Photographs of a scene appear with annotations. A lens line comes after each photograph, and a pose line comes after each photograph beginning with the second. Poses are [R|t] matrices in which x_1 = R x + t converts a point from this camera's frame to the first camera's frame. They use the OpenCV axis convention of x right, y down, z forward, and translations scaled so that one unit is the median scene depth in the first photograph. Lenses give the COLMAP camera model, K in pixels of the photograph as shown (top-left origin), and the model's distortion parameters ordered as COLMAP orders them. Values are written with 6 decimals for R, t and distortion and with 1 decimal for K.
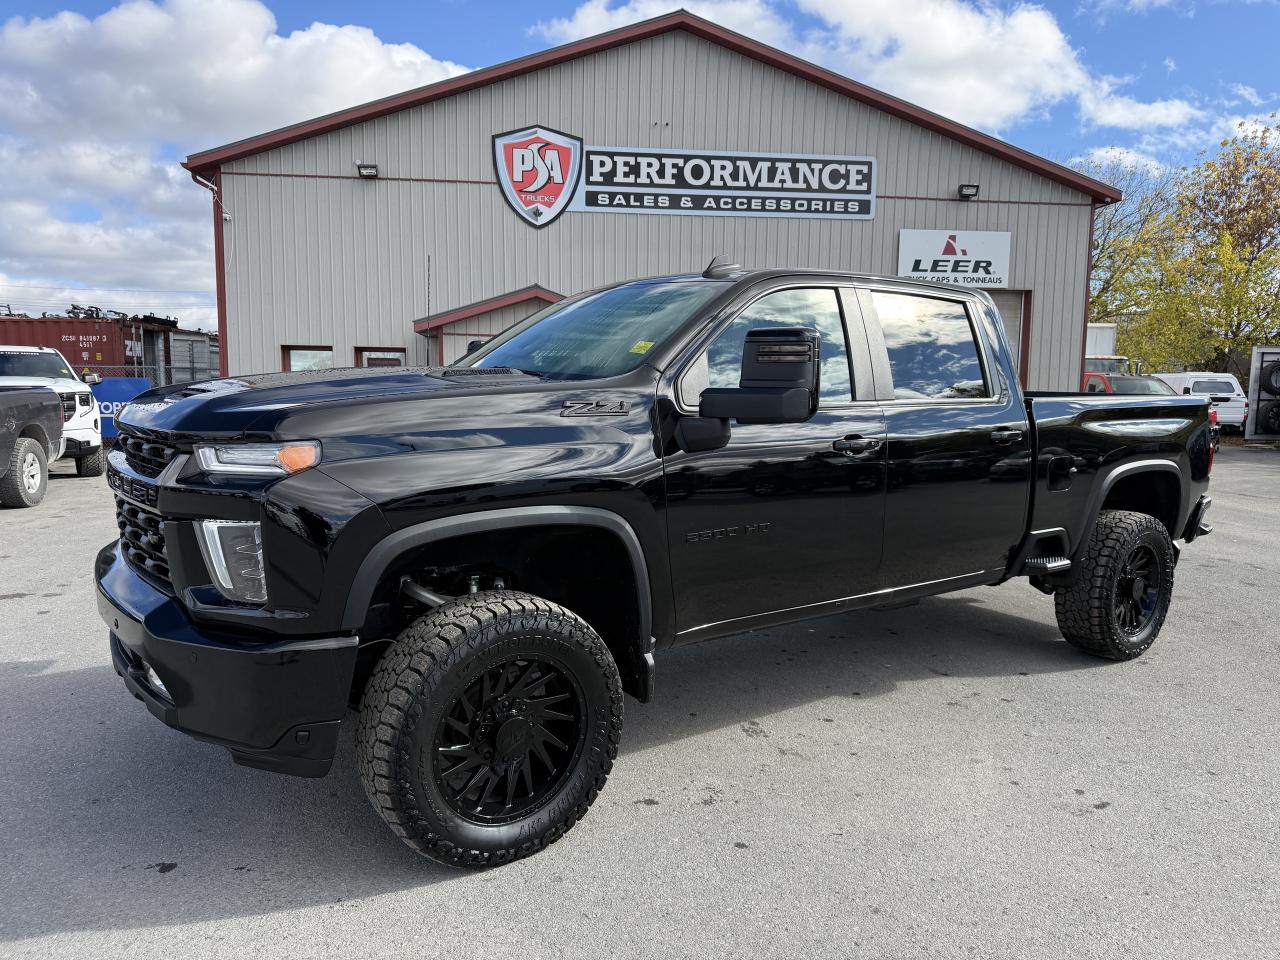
lens RADIAL K [[908.4, 0, 636.4], [0, 908.4, 486.6], [0, 0, 1]] dist [0.044934, -0.025518]
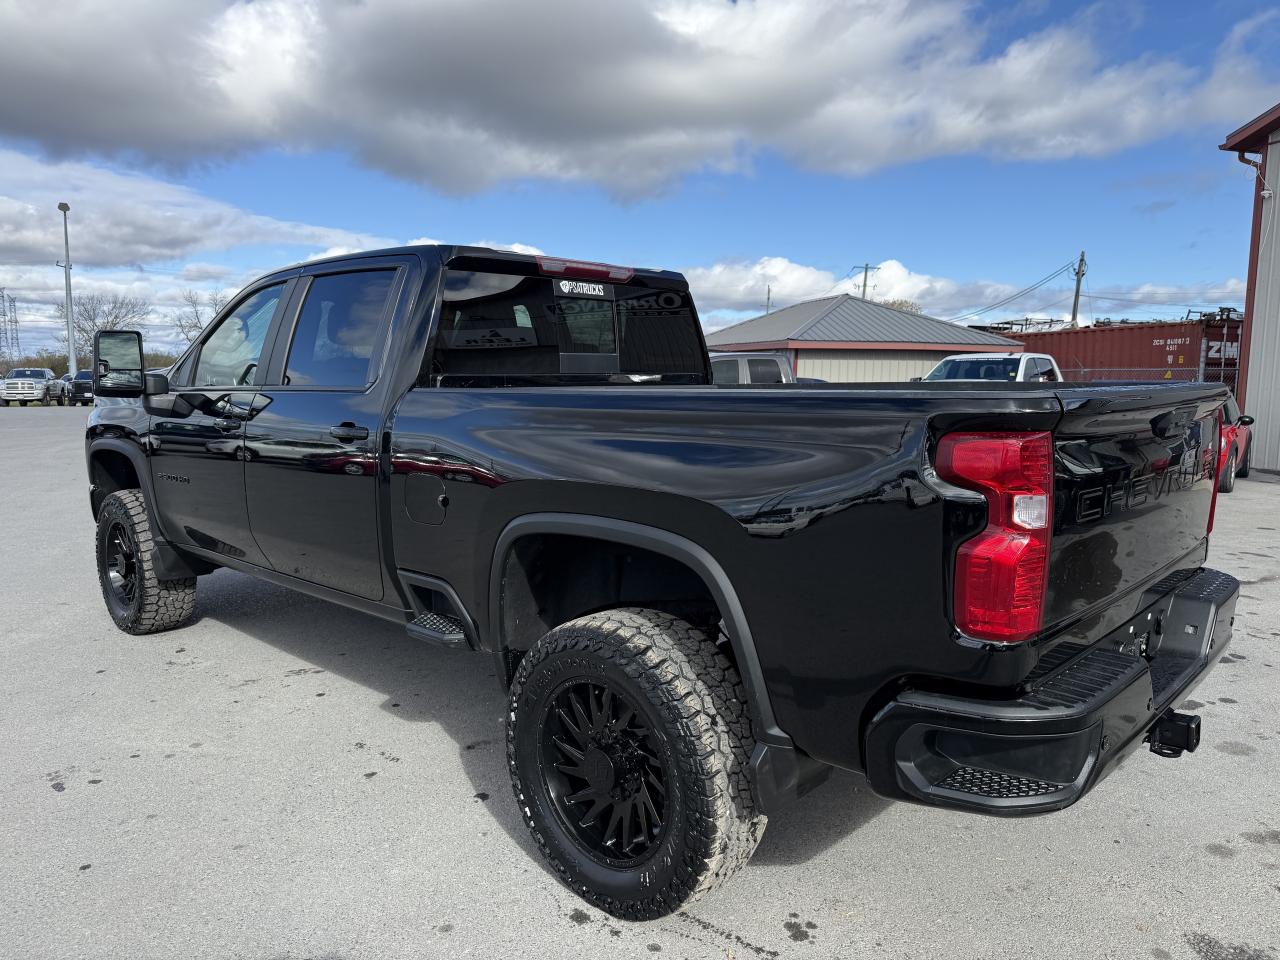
lens RADIAL K [[917.8, 0, 640.0], [0, 917.8, 480.0], [0, 0, 1]] dist [-0.008494, -0.002366]
pose [[0.176387, 0.090578, -0.980144, 0.301785], [-0.104922, 0.991814, 0.072775, -0.023892], [0.978713, 0.090002, 0.184447, 0.269900]]
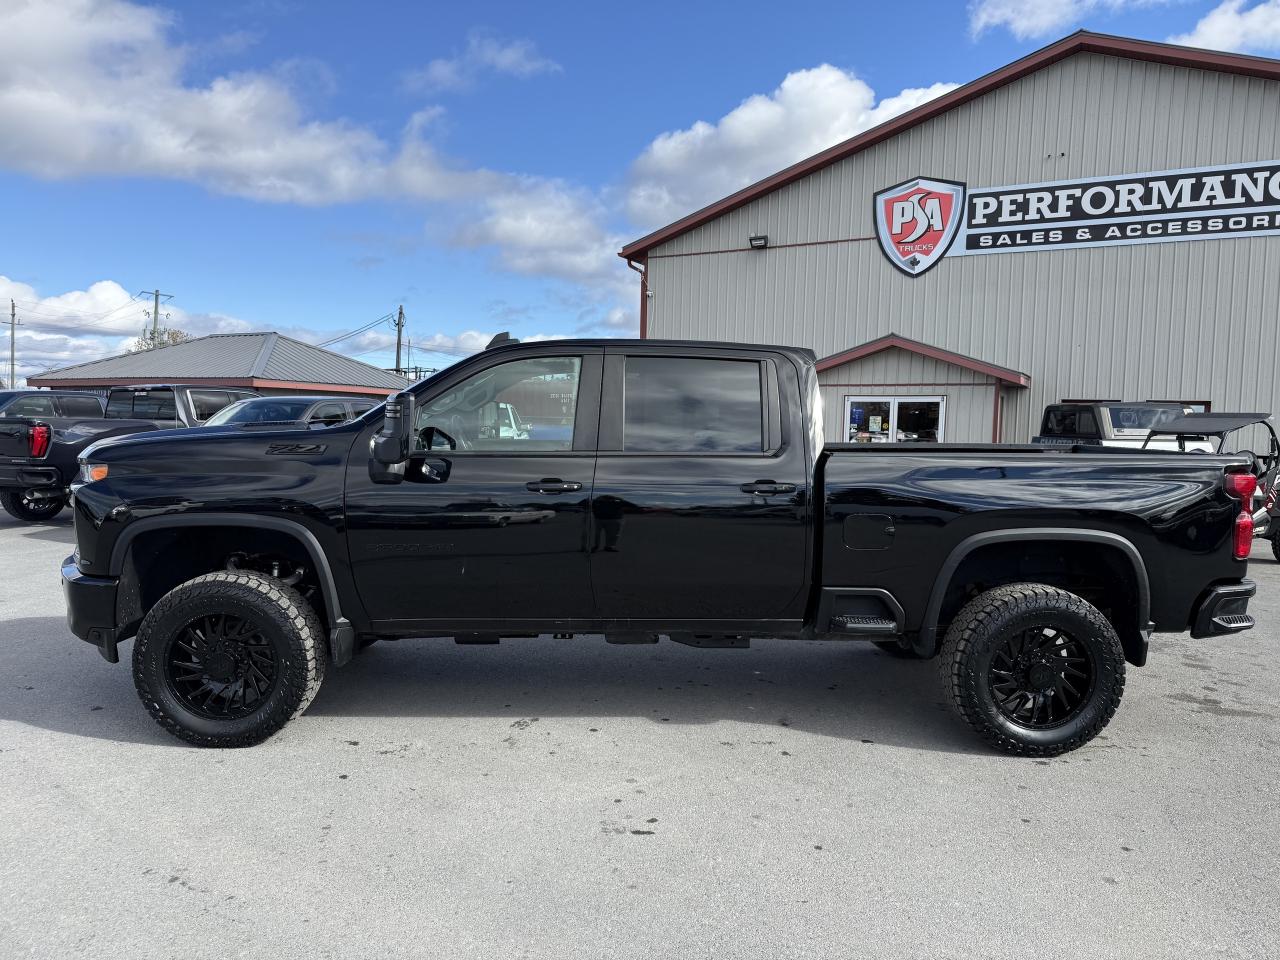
lens RADIAL K [[917.2, 0, 640.0], [0, 917.2, 480.0], [0, 0, 1]] dist [0.012593, -0.037223]
pose [[0.829210, 0.034953, -0.557843, 0.209058], [-0.067141, 0.997045, -0.037329, -0.003987], [0.554890, 0.068408, 0.829107, 0.014524]]
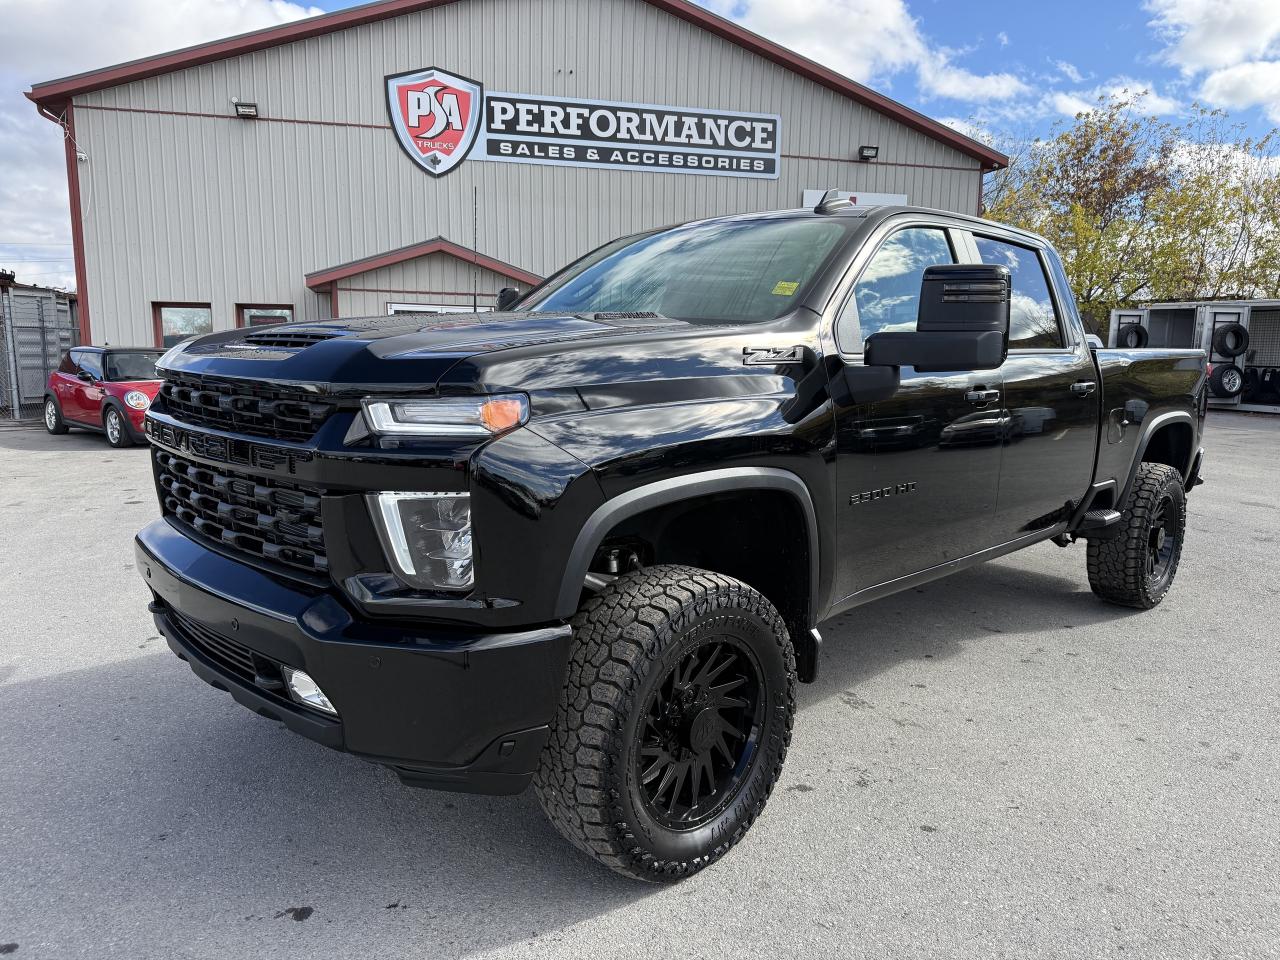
lens RADIAL K [[923.2, 0, 640.3], [0, 923.2, 482.7], [0, 0, 1]] dist [0.000710, 0.000828]
pose [[0.987920, -0.023198, 0.153217, -0.053150], [0.018069, 0.999231, 0.034784, 0.000566], [-0.153906, -0.031596, 0.987580, 0.021958]]
